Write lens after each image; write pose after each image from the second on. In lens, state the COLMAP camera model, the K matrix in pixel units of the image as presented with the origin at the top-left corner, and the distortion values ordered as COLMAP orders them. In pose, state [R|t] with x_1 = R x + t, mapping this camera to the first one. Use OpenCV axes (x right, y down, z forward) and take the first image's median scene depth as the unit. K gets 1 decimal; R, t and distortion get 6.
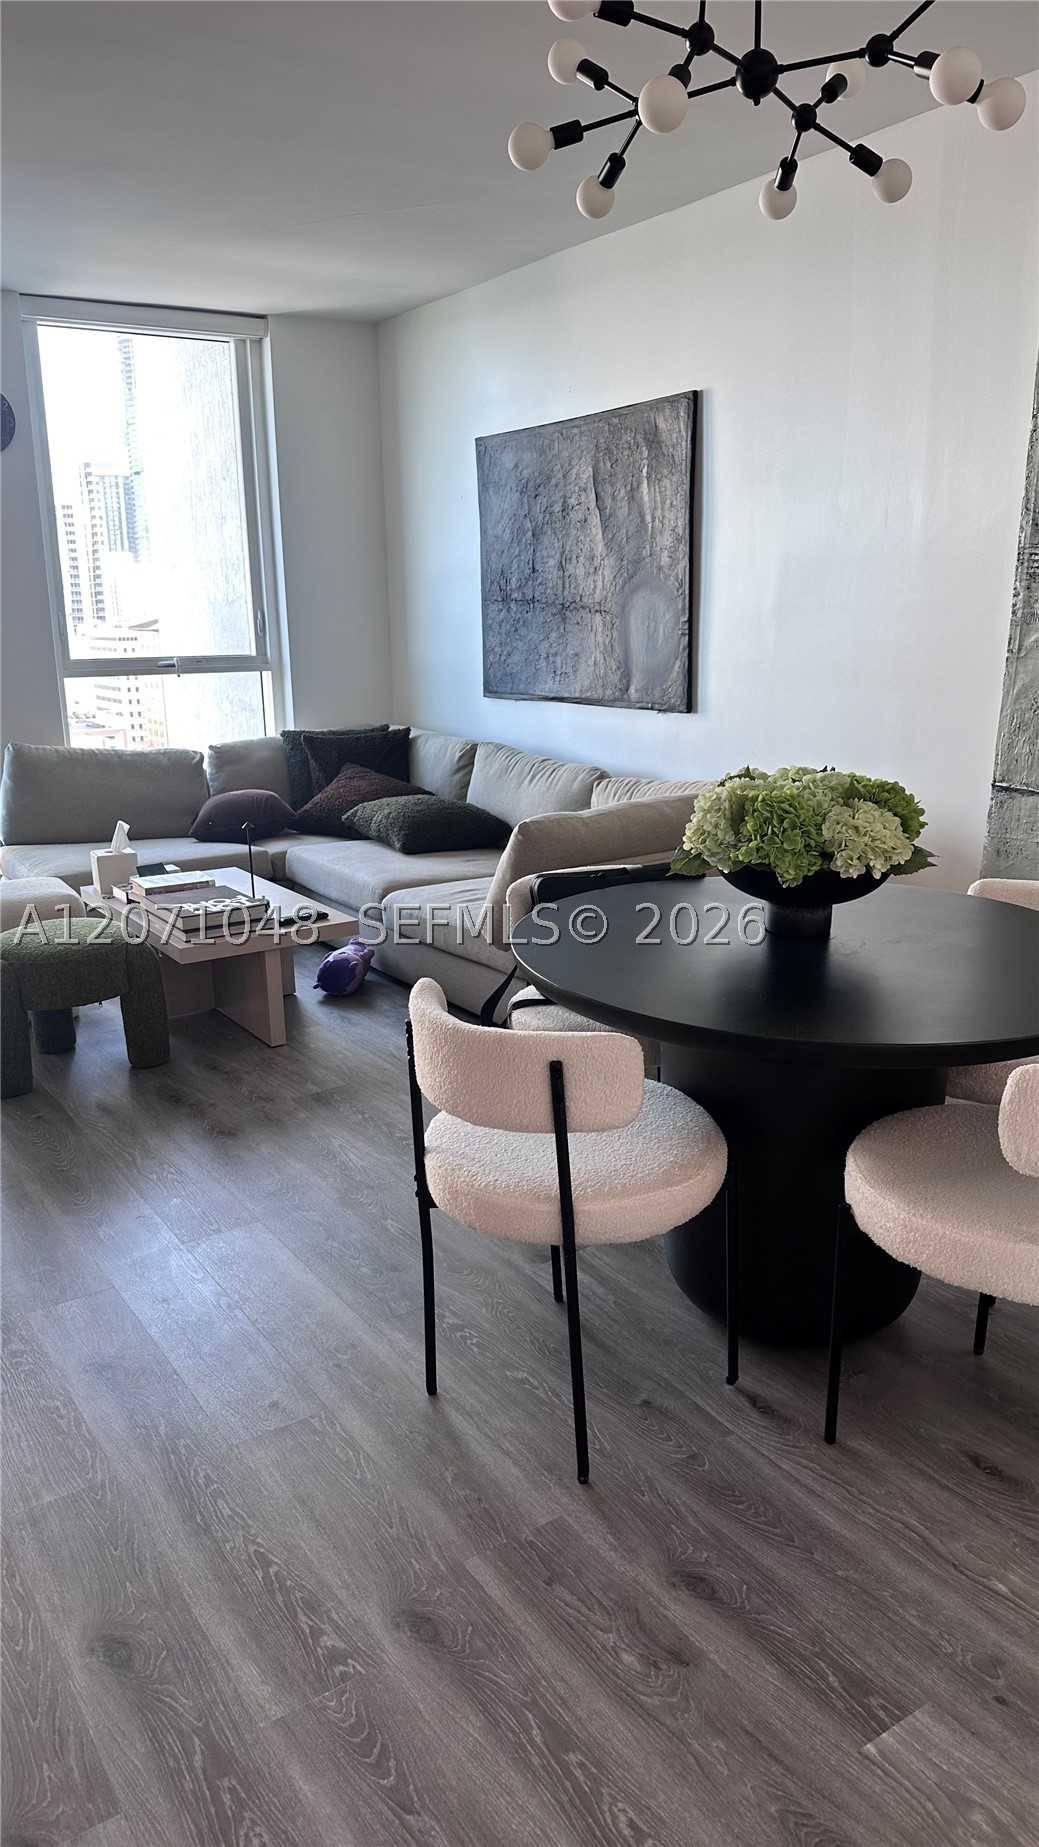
lens RADIAL K [[1307.6, 0, 519.5], [0, 1307.6, 923.5], [0, 0, 1]] dist [0.119657, -0.144567]
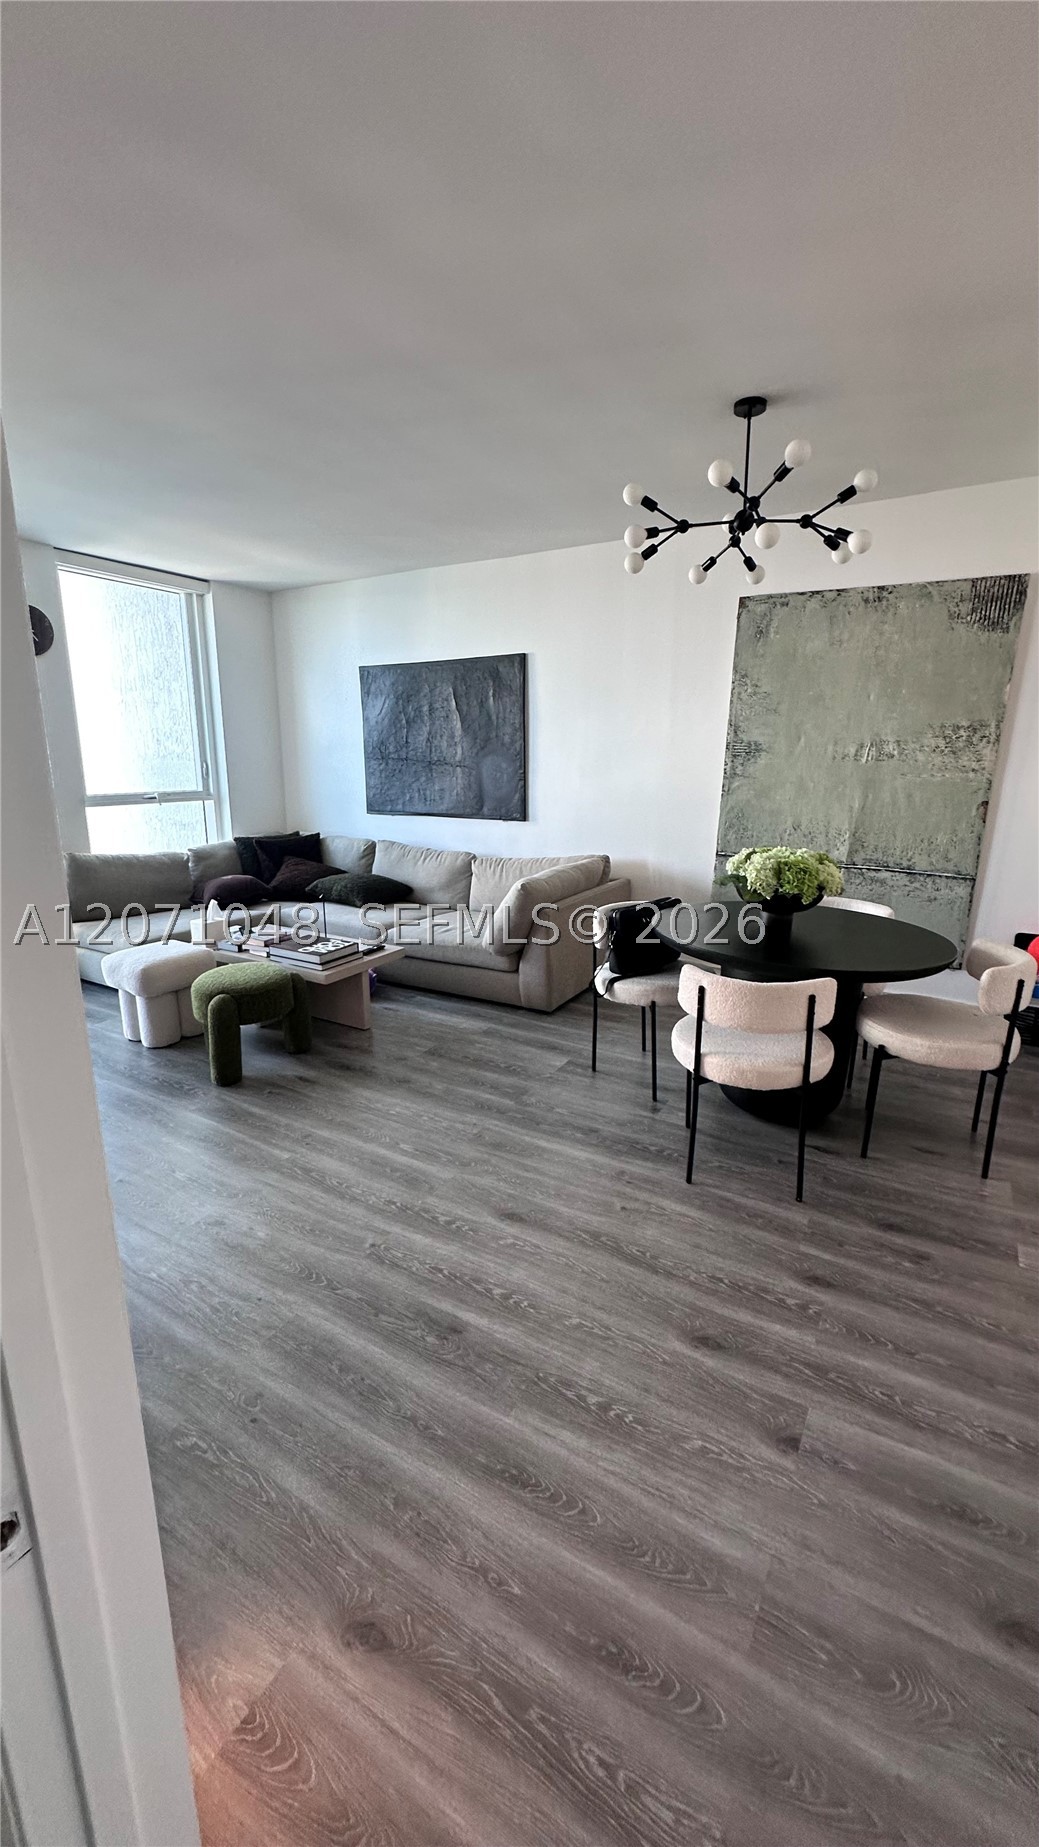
lens RADIAL K [[730.0, 0, 517.3], [0, 730.0, 932.0], [0, 0, 1]] dist [0.000863, 0.000196]
pose [[0.894303, -0.090074, 0.438301, -0.317499], [0.090018, 0.995720, 0.020955, -0.023416], [-0.438313, 0.020714, 0.898584, 0.066122]]
